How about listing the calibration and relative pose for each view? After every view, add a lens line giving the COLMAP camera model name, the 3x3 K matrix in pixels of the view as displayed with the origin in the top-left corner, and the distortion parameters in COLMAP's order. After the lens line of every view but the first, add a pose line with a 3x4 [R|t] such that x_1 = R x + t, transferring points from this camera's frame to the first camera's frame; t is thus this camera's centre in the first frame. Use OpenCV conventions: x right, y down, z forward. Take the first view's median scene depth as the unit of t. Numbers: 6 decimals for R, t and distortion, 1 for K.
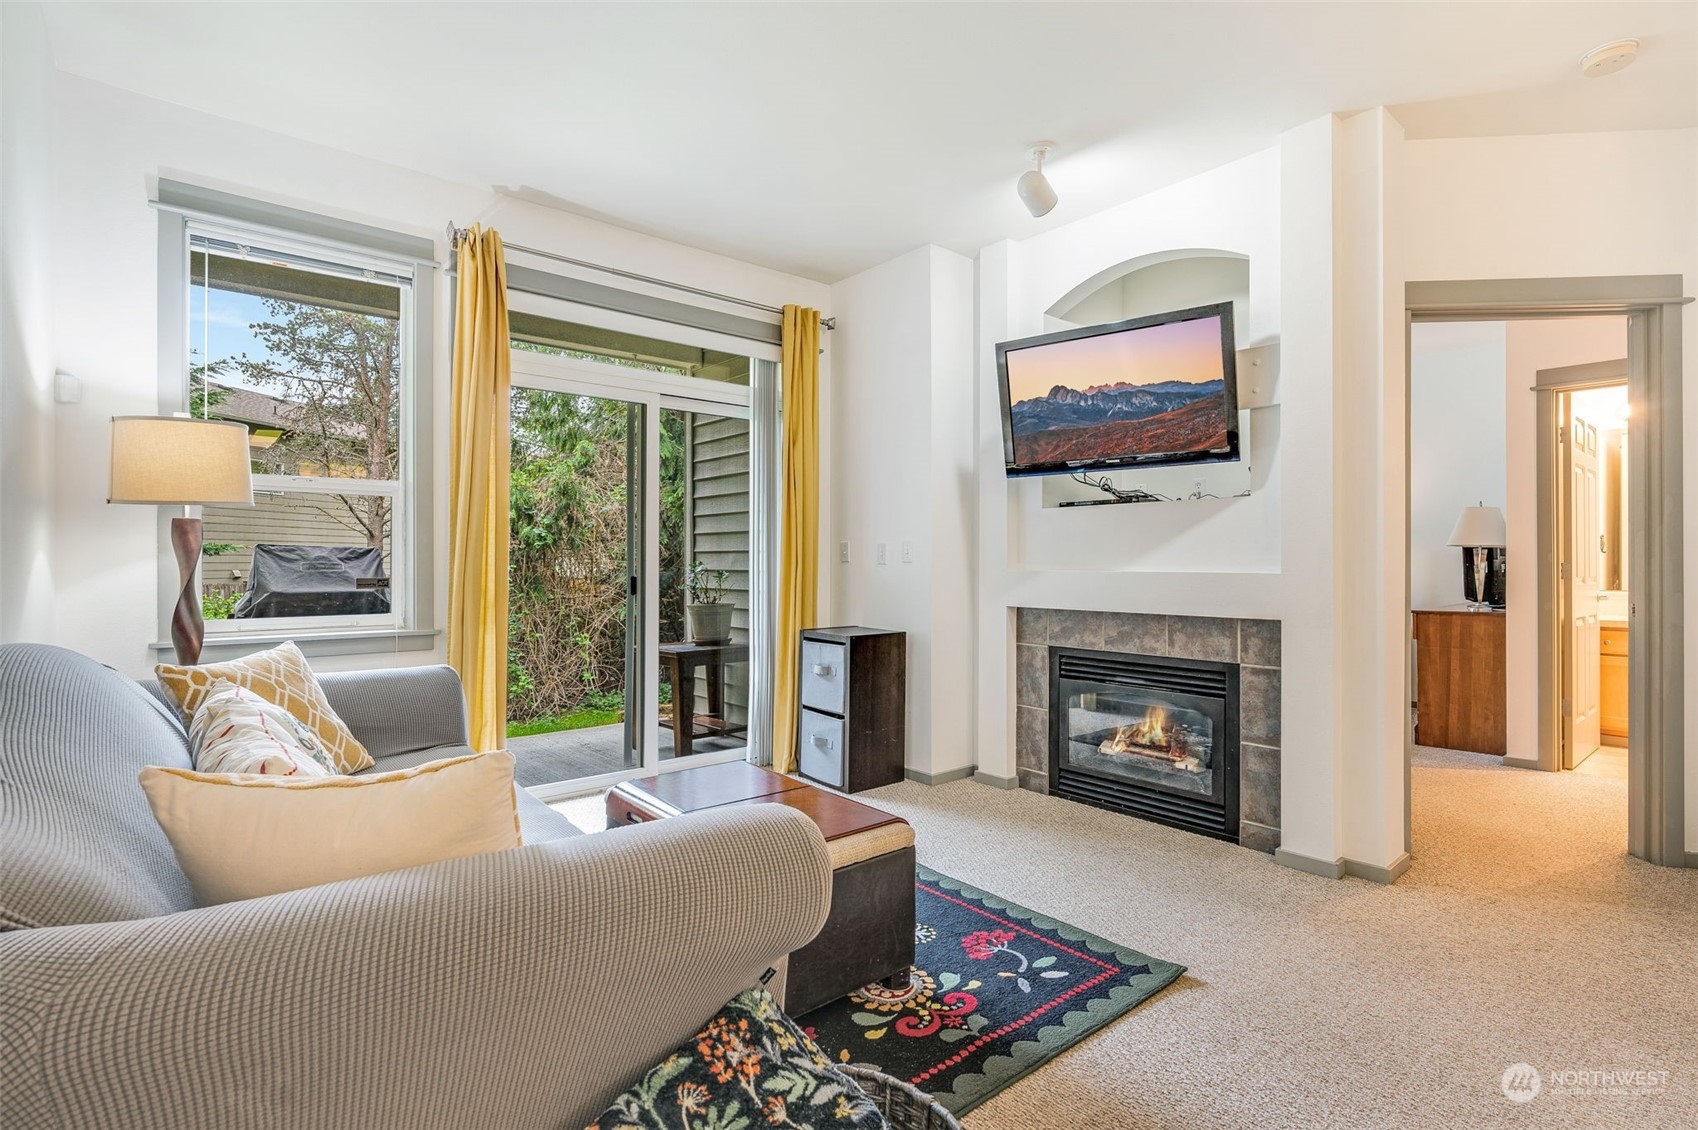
lens RADIAL K [[810.6, 0, 845.7], [0, 810.6, 558.0], [0, 0, 1]] dist [-0.012898, -0.000364]
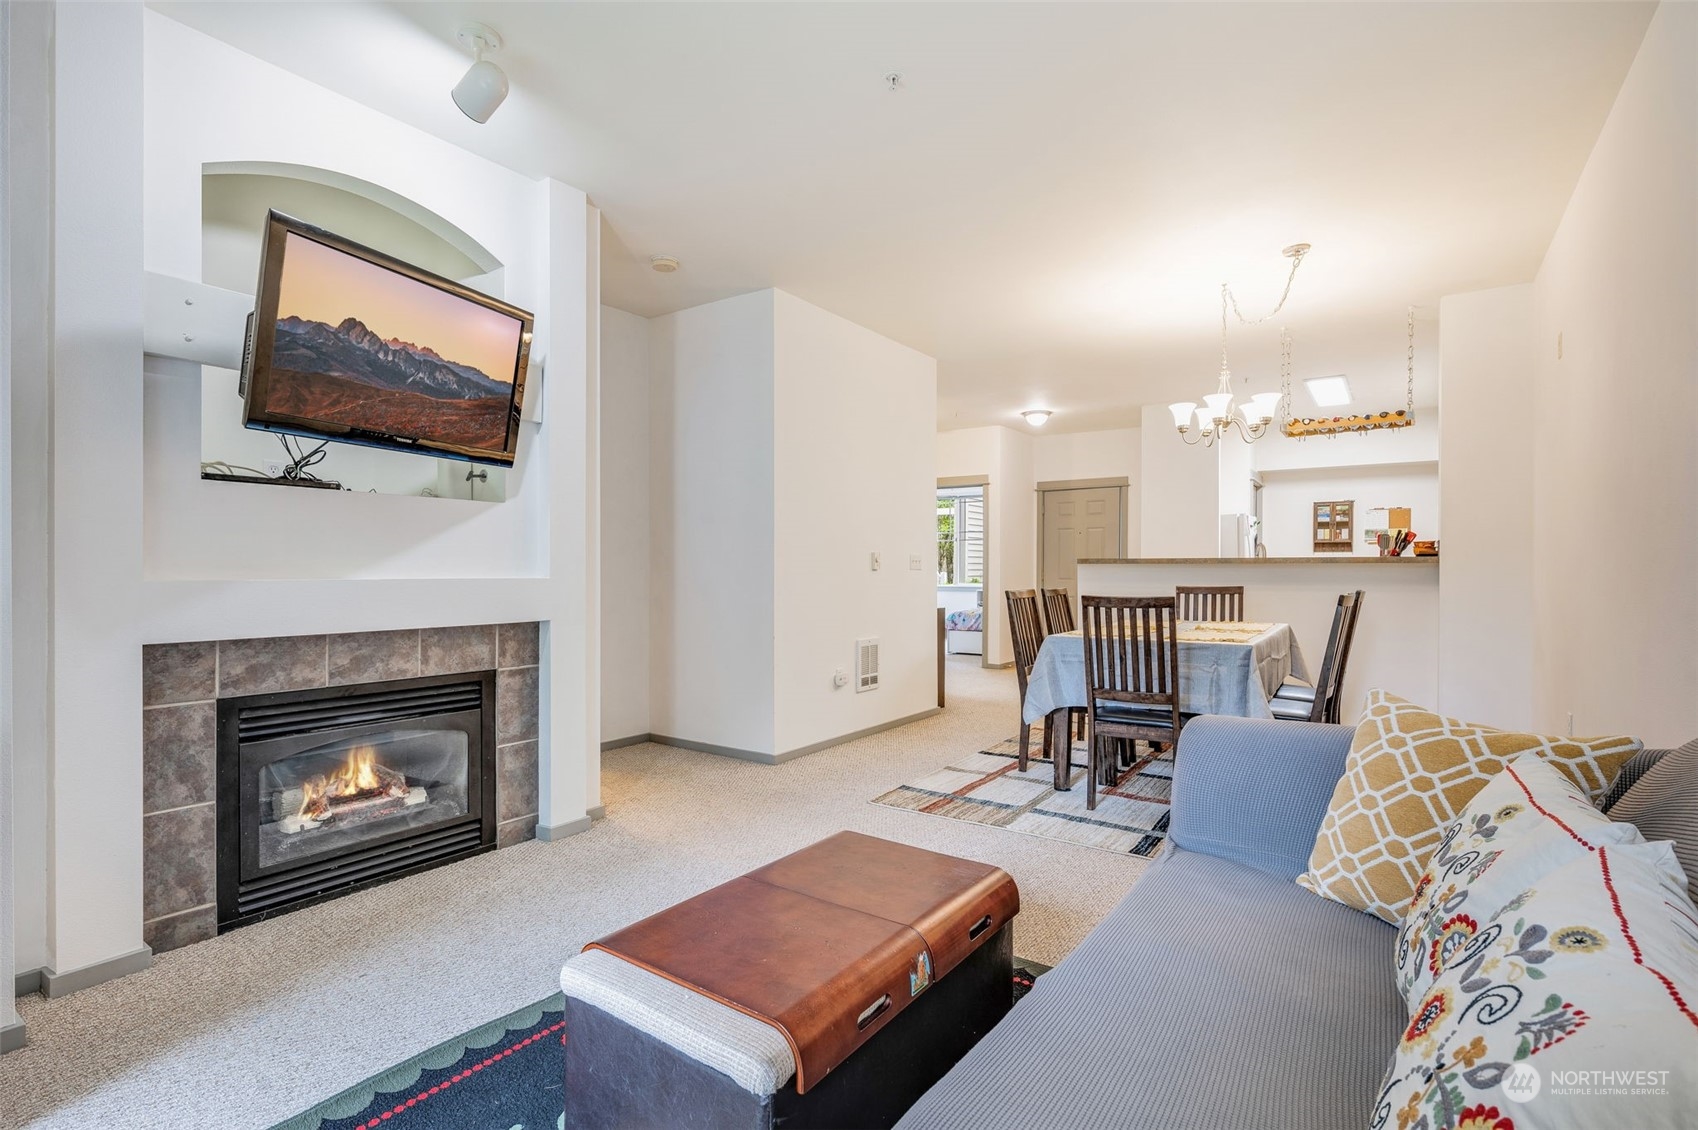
lens RADIAL K [[780.2, 0, 849.0], [0, 780.2, 565.0], [0, 0, 1]] dist [-0.011664, -0.000062]
pose [[-0.260421, -0.002060, 0.965493, -0.517085], [-0.014271, 0.999897, -0.001716, -0.002357], [-0.965390, -0.014225, -0.260424, 0.771319]]
